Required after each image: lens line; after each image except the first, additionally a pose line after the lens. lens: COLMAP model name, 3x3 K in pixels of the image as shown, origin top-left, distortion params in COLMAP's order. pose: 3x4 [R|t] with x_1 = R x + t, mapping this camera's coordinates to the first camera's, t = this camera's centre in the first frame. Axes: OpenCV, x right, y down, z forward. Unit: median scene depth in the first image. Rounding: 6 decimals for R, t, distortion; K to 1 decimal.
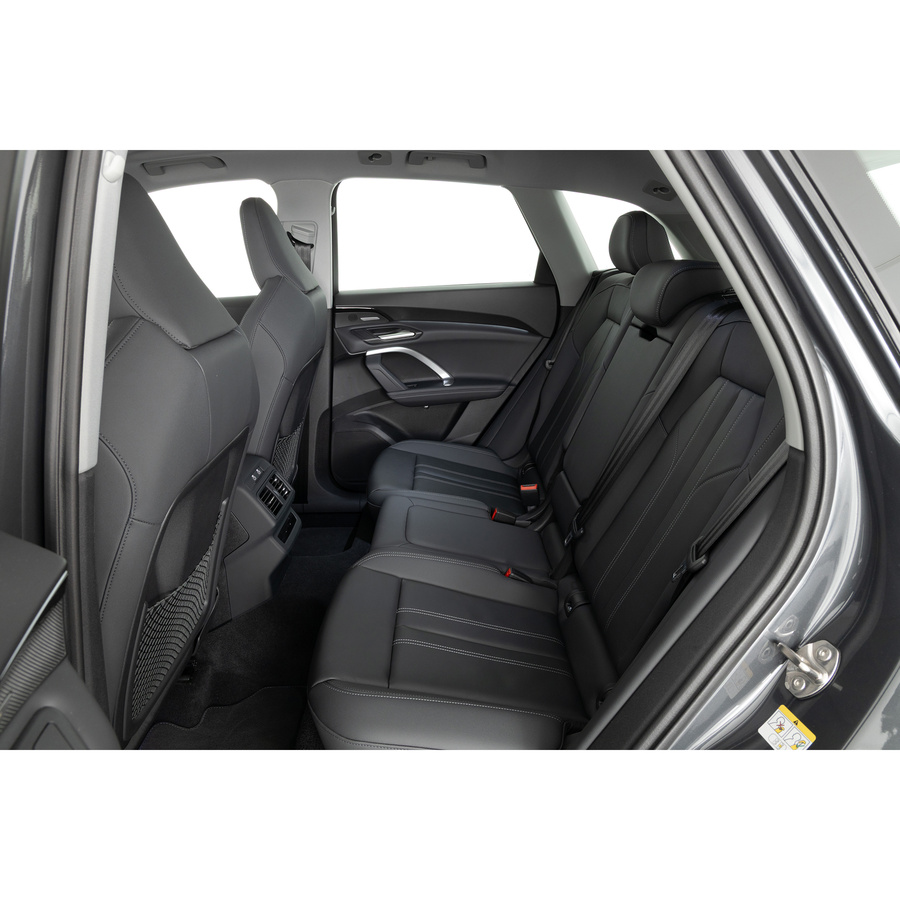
lens RADIAL K [[612.2, 0, 449.9], [0, 612.2, 453.7], [0, 0, 1]] dist [0.016965, -0.005997]
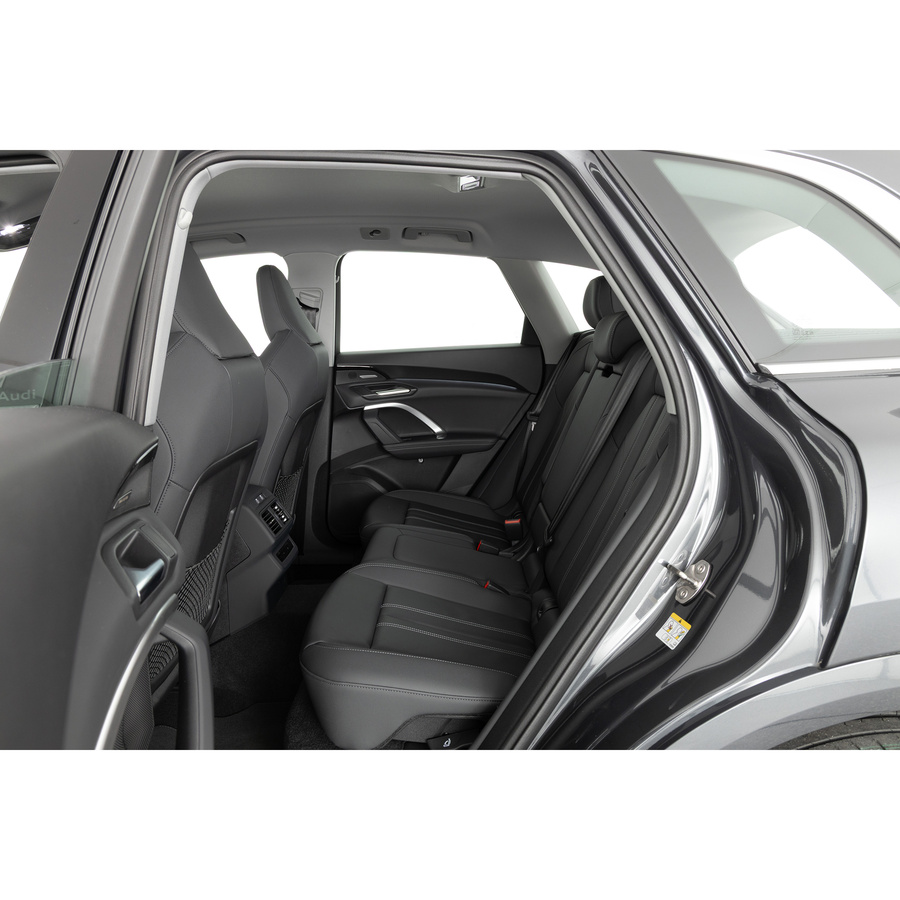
lens RADIAL K [[680.2, 0, 453.1], [0, 680.2, 452.8], [0, 0, 1]] dist [-0.005772, 0.002966]
pose [[0.999903, 0.002657, -0.013707, 0.042866], [-0.004858, 0.986596, -0.163112, 0.130812], [0.013090, 0.163163, 0.986512, -0.187541]]
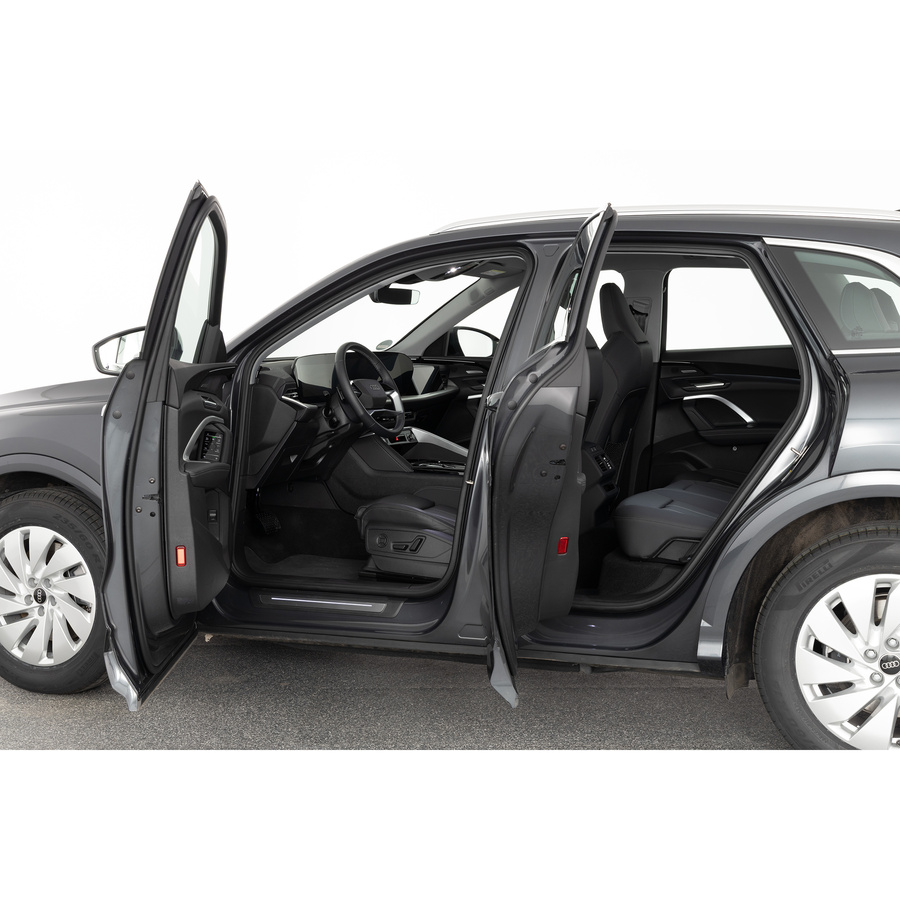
lens RADIAL K [[1360.1, 0, 449.9], [0, 1360.1, 452.7], [0, 0, 1]] dist [0.005159, 0.000000]
pose [[0.926120, 0.035541, -0.375552, 0.569185], [-0.126814, 0.966944, -0.221219, 0.750464], [0.355275, 0.252501, 0.900013, -1.976480]]
